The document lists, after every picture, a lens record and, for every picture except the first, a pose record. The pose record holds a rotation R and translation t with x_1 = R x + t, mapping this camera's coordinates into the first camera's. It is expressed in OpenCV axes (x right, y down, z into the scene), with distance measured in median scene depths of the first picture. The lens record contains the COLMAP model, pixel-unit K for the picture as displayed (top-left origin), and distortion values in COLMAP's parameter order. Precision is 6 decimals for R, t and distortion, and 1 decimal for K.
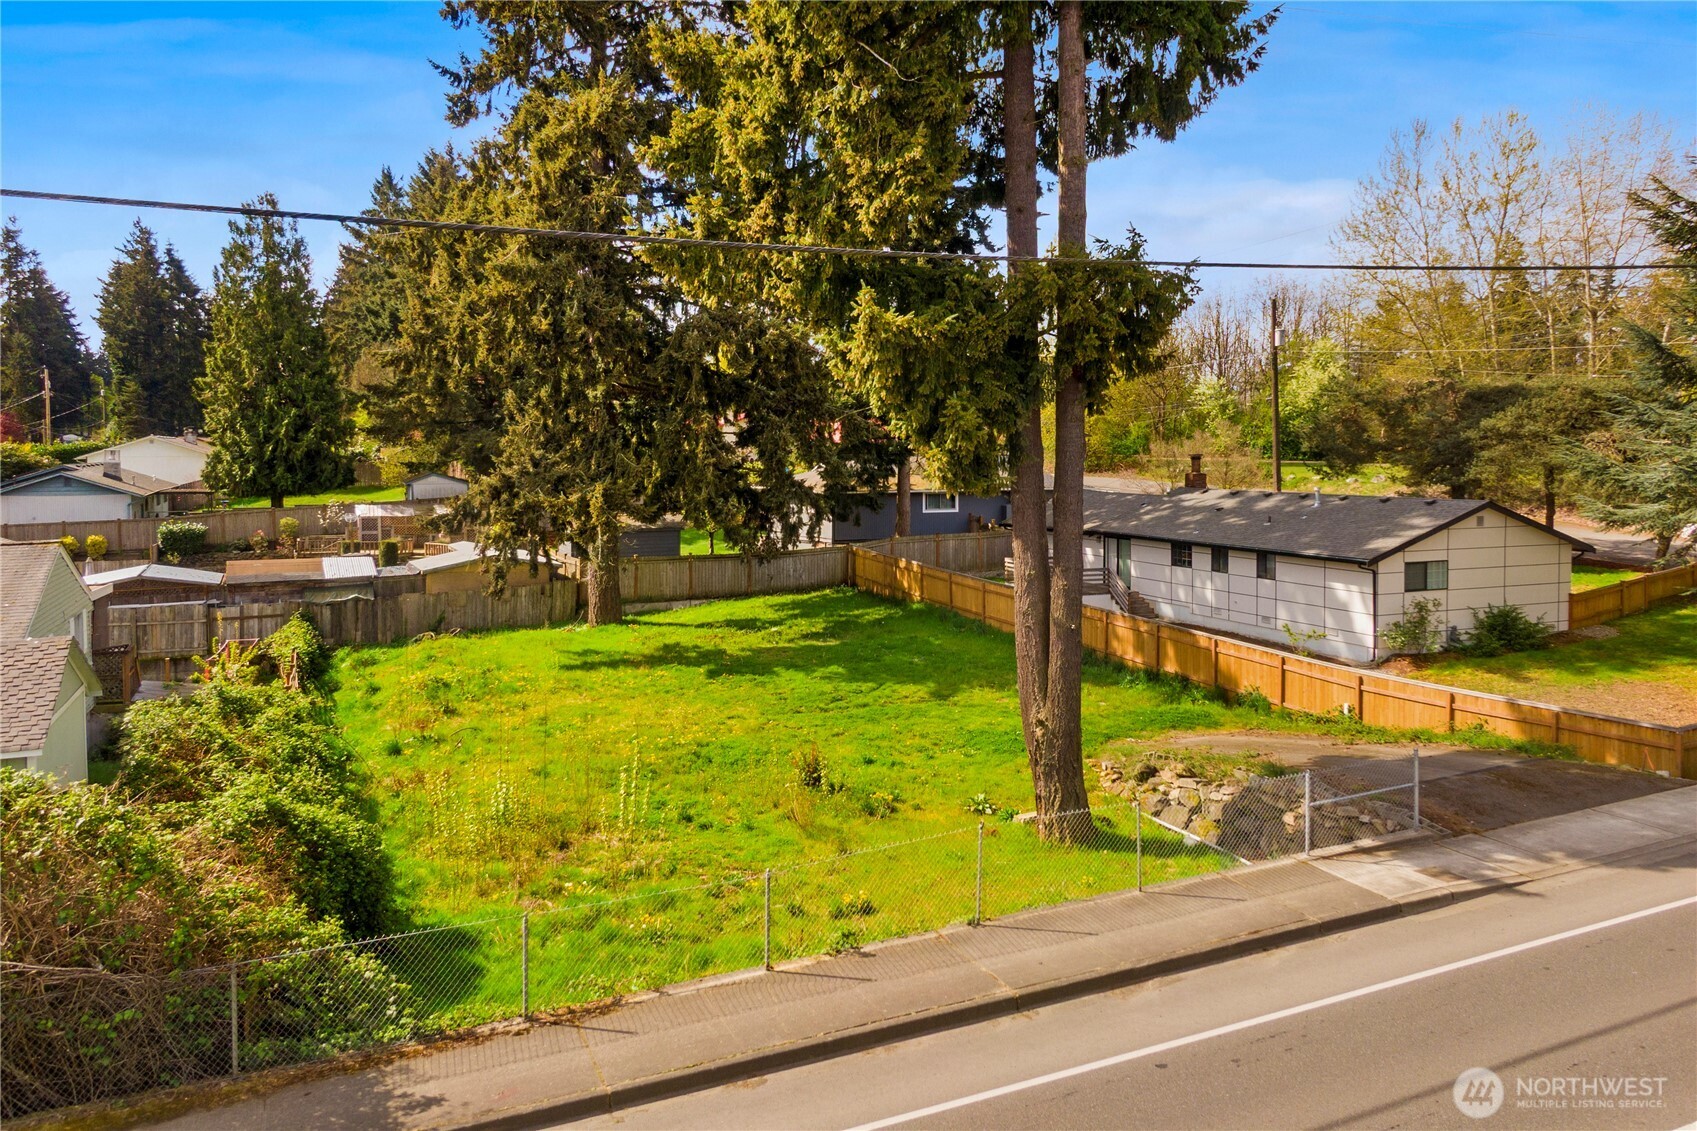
lens RADIAL K [[1192.5, 0, 817.4], [0, 1192.5, 481.9], [0, 0, 1]] dist [0.064853, -0.082017]
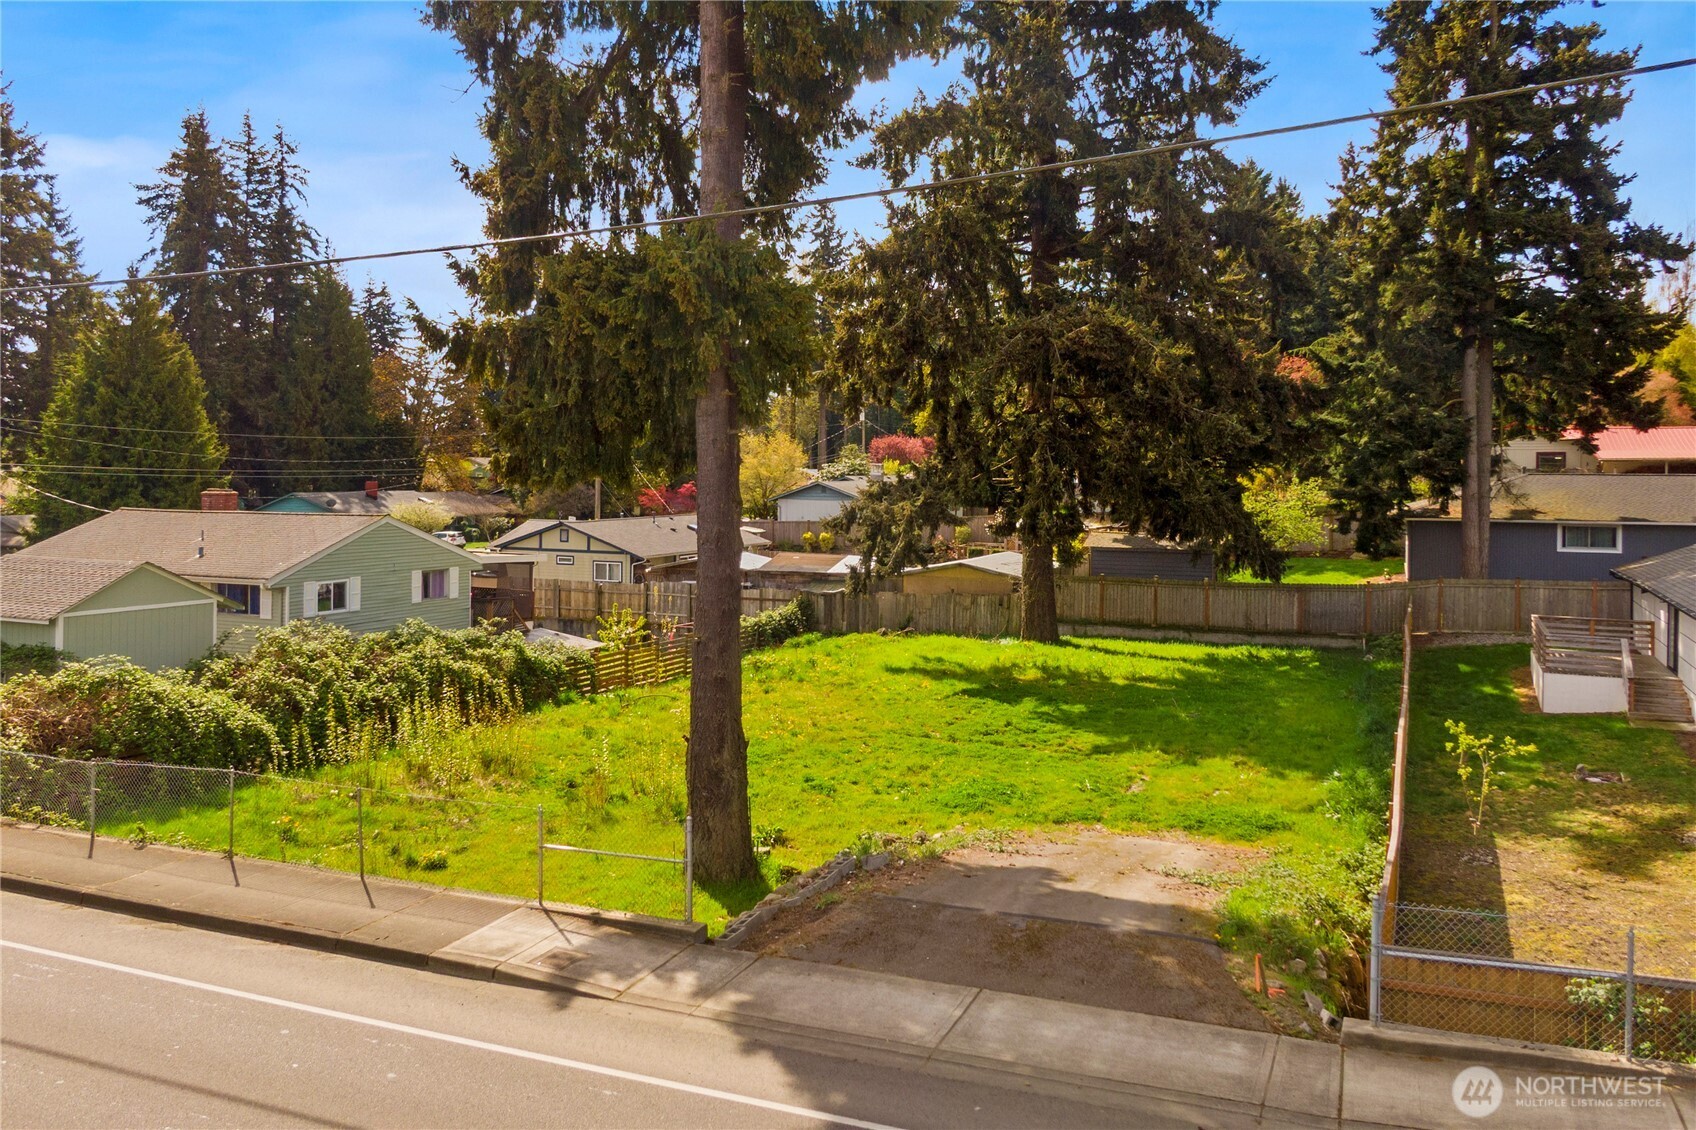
lens RADIAL K [[1215.4, 0, 817.9], [0, 1215.4, 485.9], [0, 0, 1]] dist [0.027985, -0.039296]
pose [[0.675264, 0.016153, -0.737399, 0.489744], [-0.027834, 0.999606, -0.003592, 0.001373], [0.737051, 0.022950, 0.675448, 0.222699]]
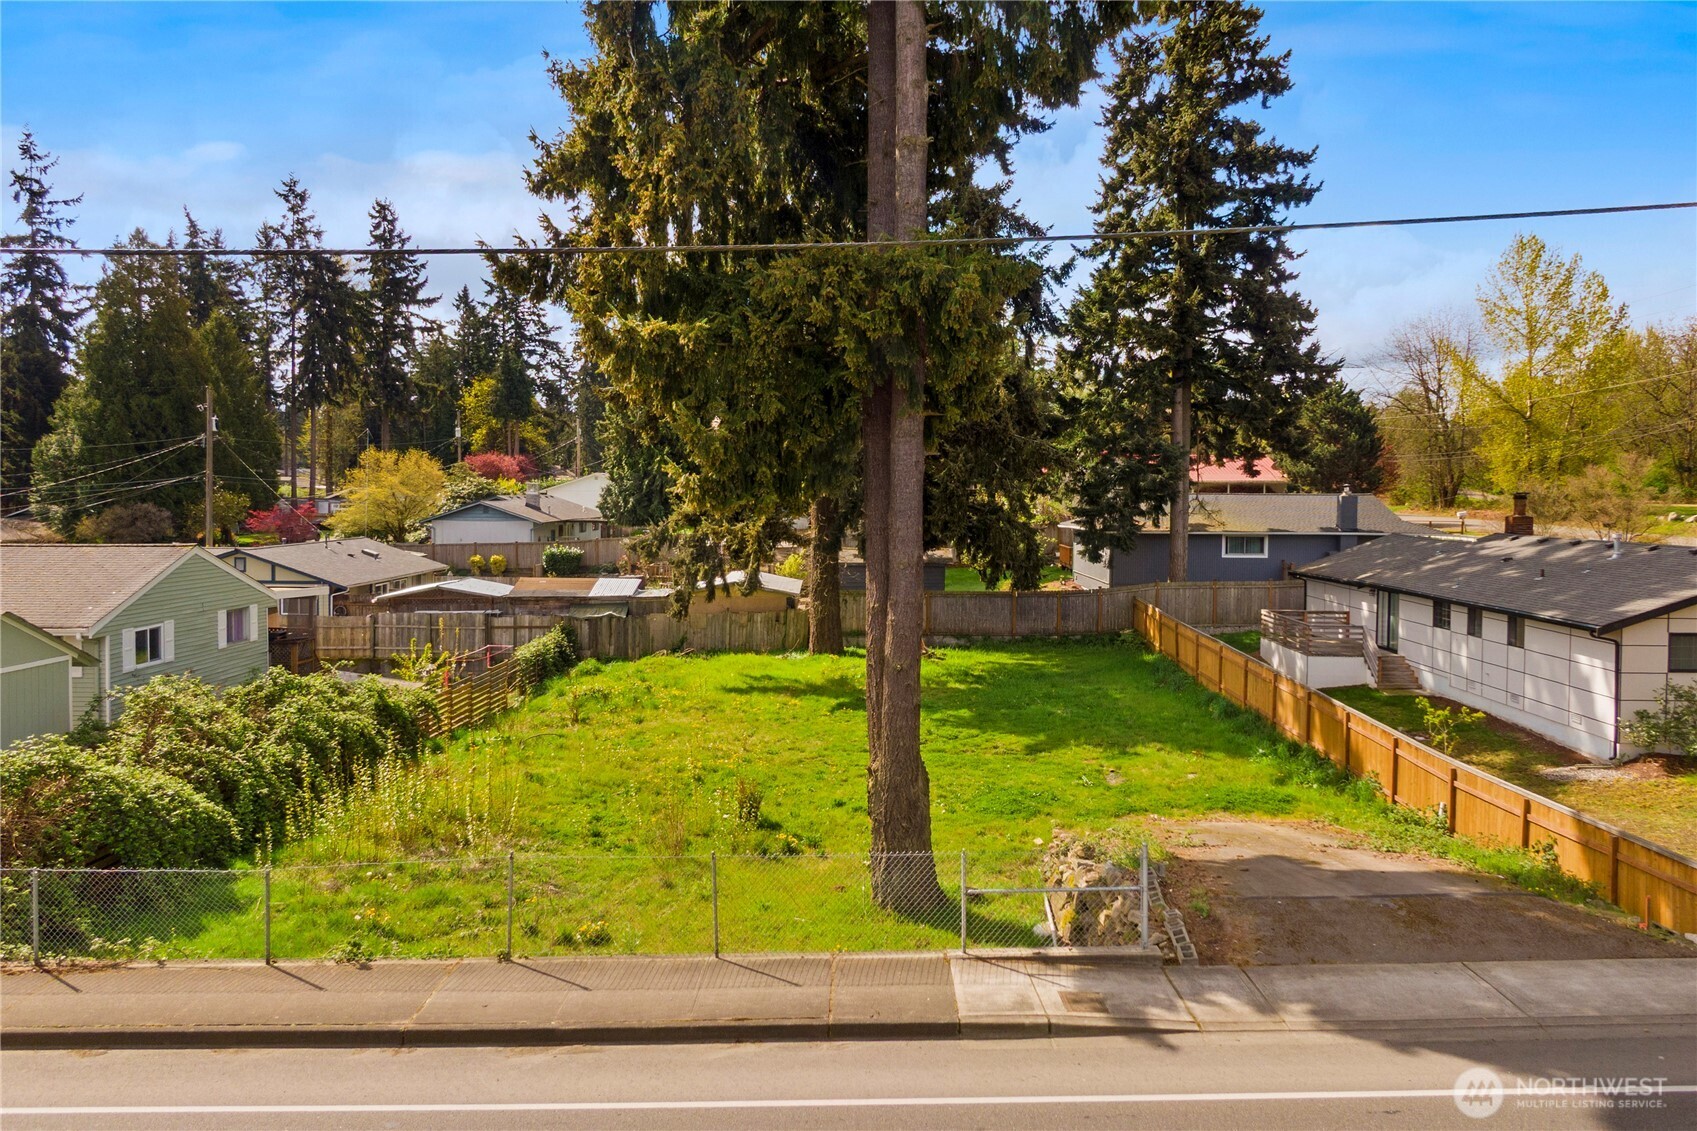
lens RADIAL K [[1195.1, 0, 824.6], [0, 1195.1, 533.1], [0, 0, 1]] dist [0.006439, -0.006477]
pose [[0.912427, 0.022524, -0.408620, 0.266040], [-0.019884, 0.999745, 0.010709, 0.006004], [0.408757, -0.001646, 0.912642, 0.087177]]
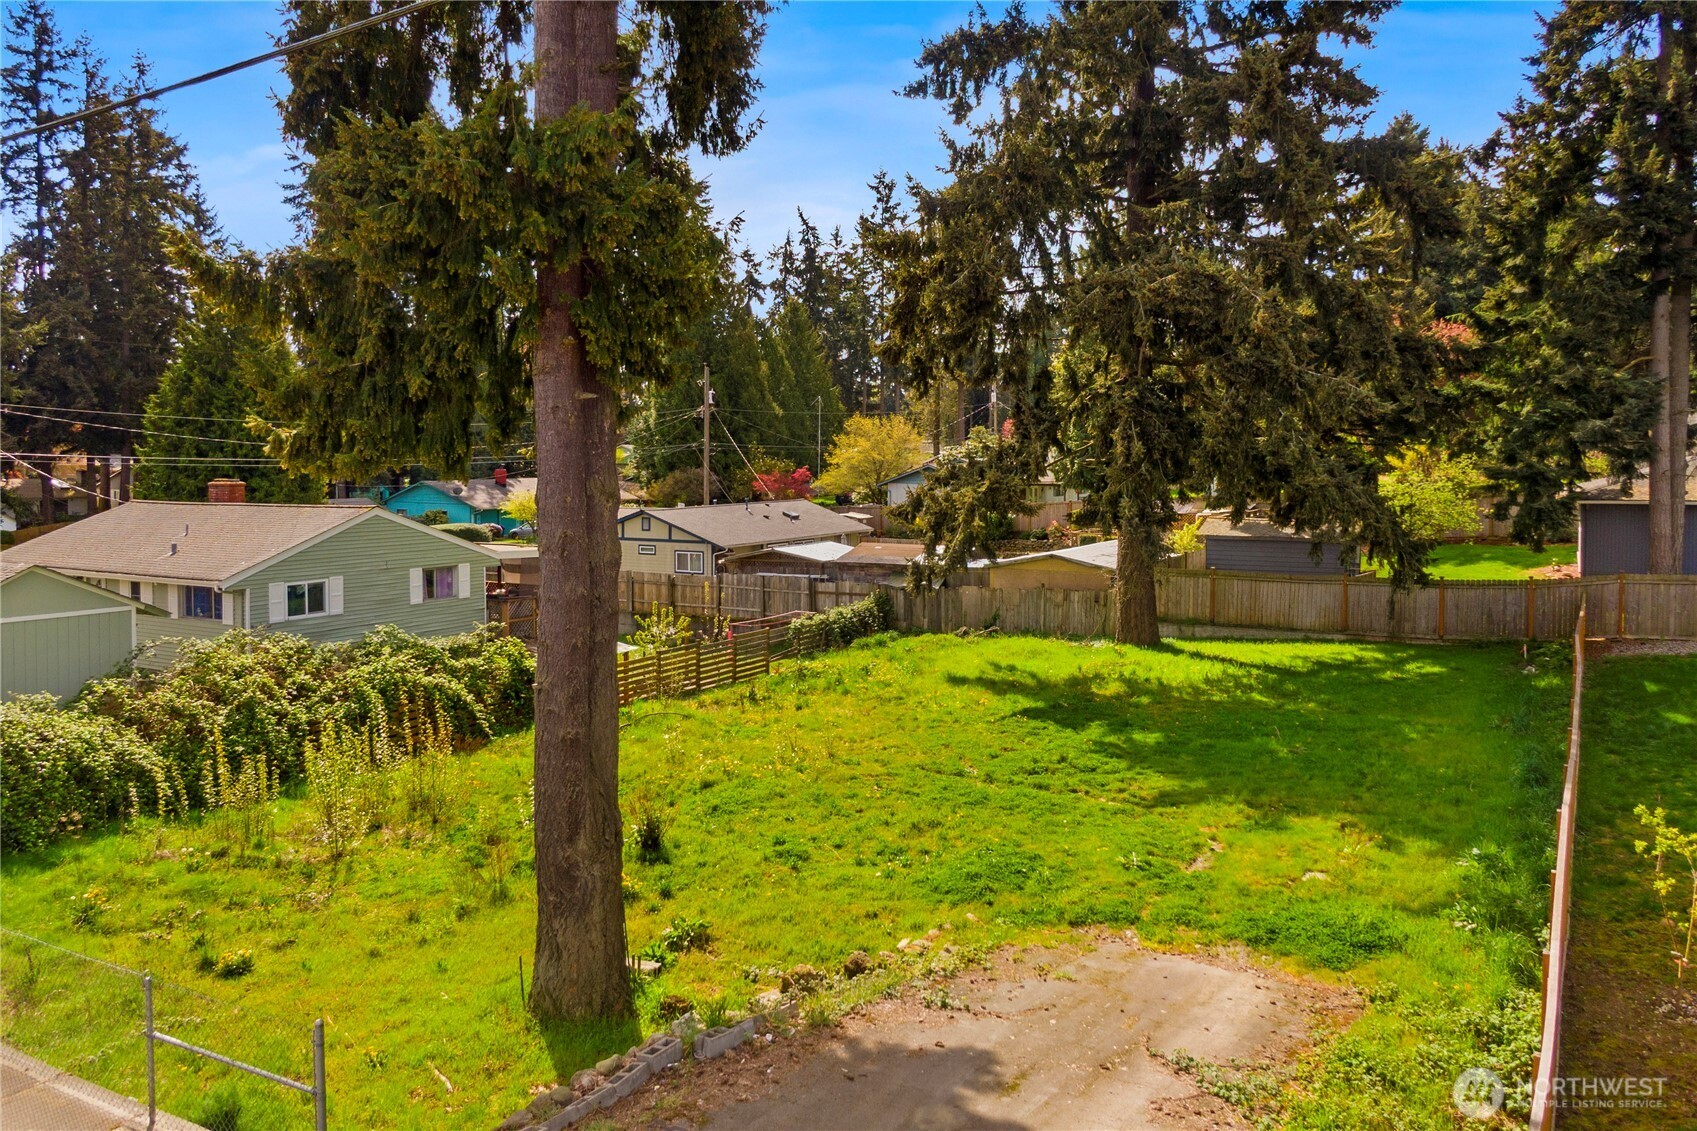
lens RADIAL K [[1174.6, 0, 854.0], [0, 1174.6, 499.9], [0, 0, 1]] dist [0.004072, -0.005562]
pose [[0.594781, 0.030852, -0.803296, 0.426043], [-0.018288, 0.999524, 0.024848, -0.001292], [0.803680, -0.000089, 0.595062, 0.385183]]
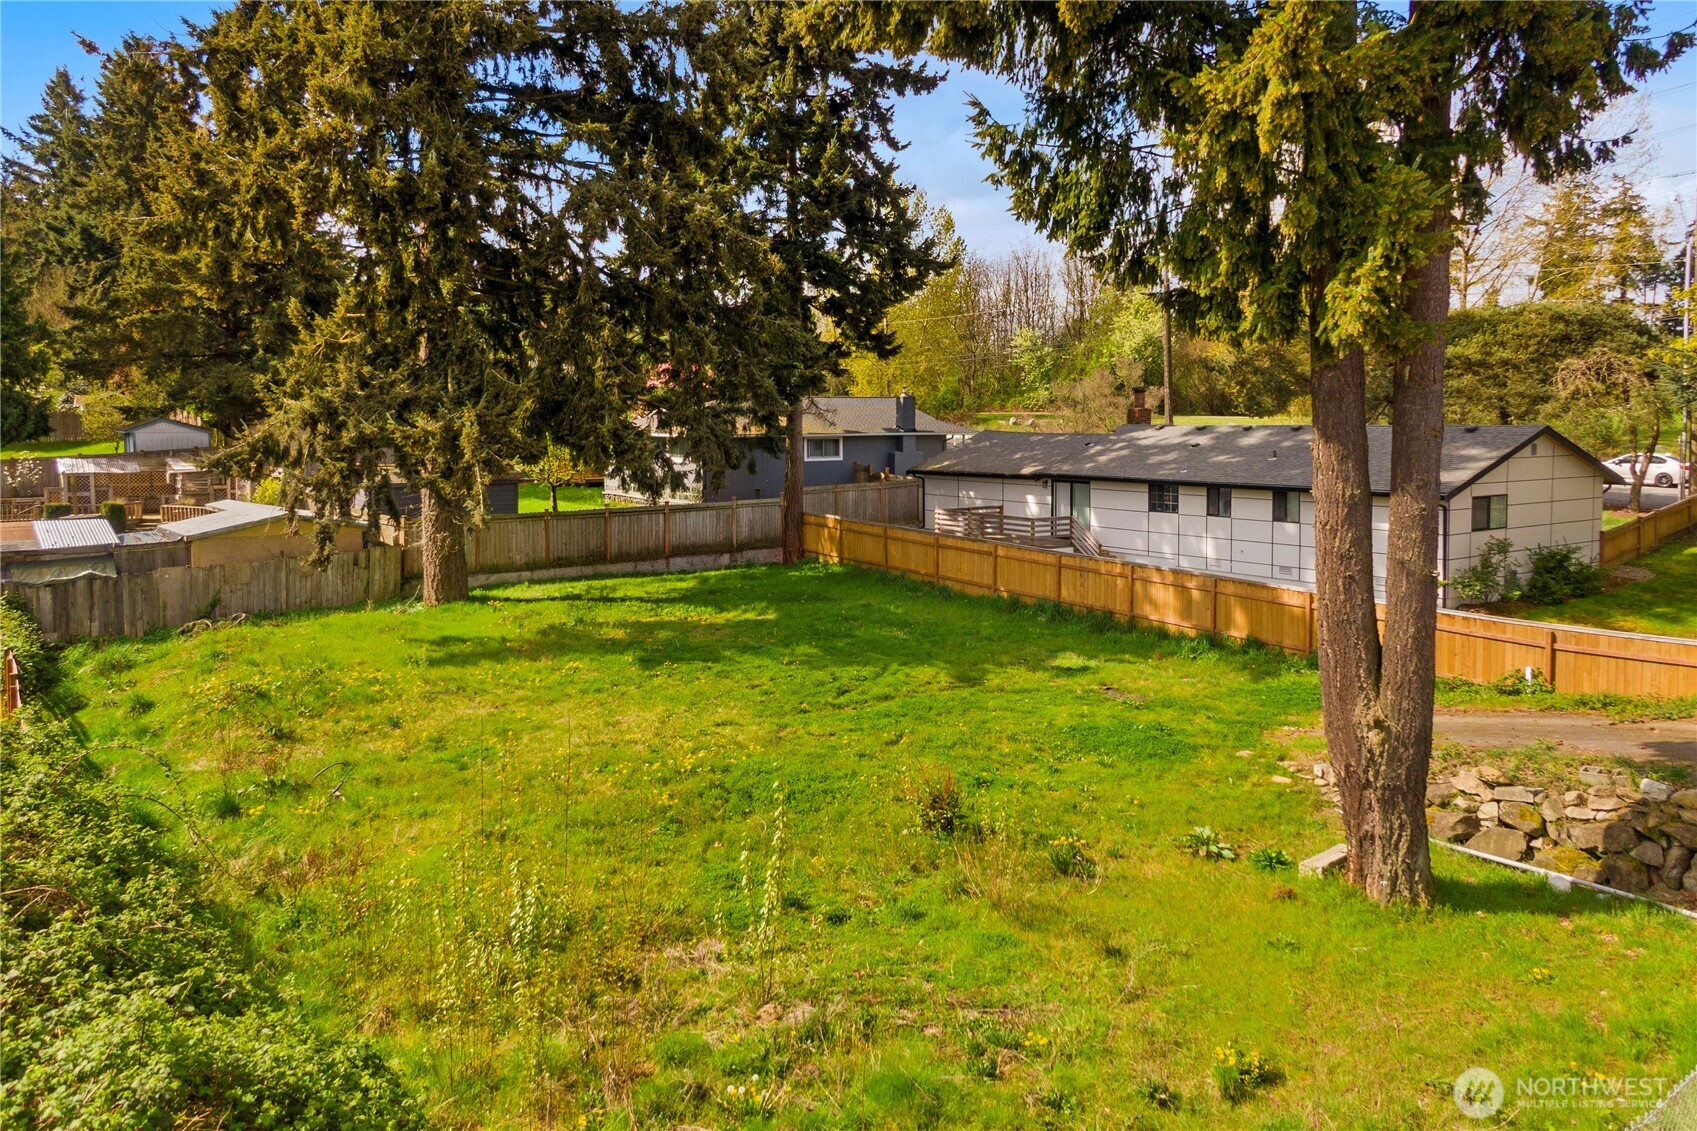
lens RADIAL K [[1216.2, 0, 818.4], [0, 1216.2, 486.4], [0, 0, 1]] dist [0.027985, -0.039296]
pose [[0.976433, -0.011426, 0.215520, -0.128848], [0.005236, 0.999558, 0.029268, 0.027153], [-0.215759, -0.027450, 0.976061, 0.220629]]
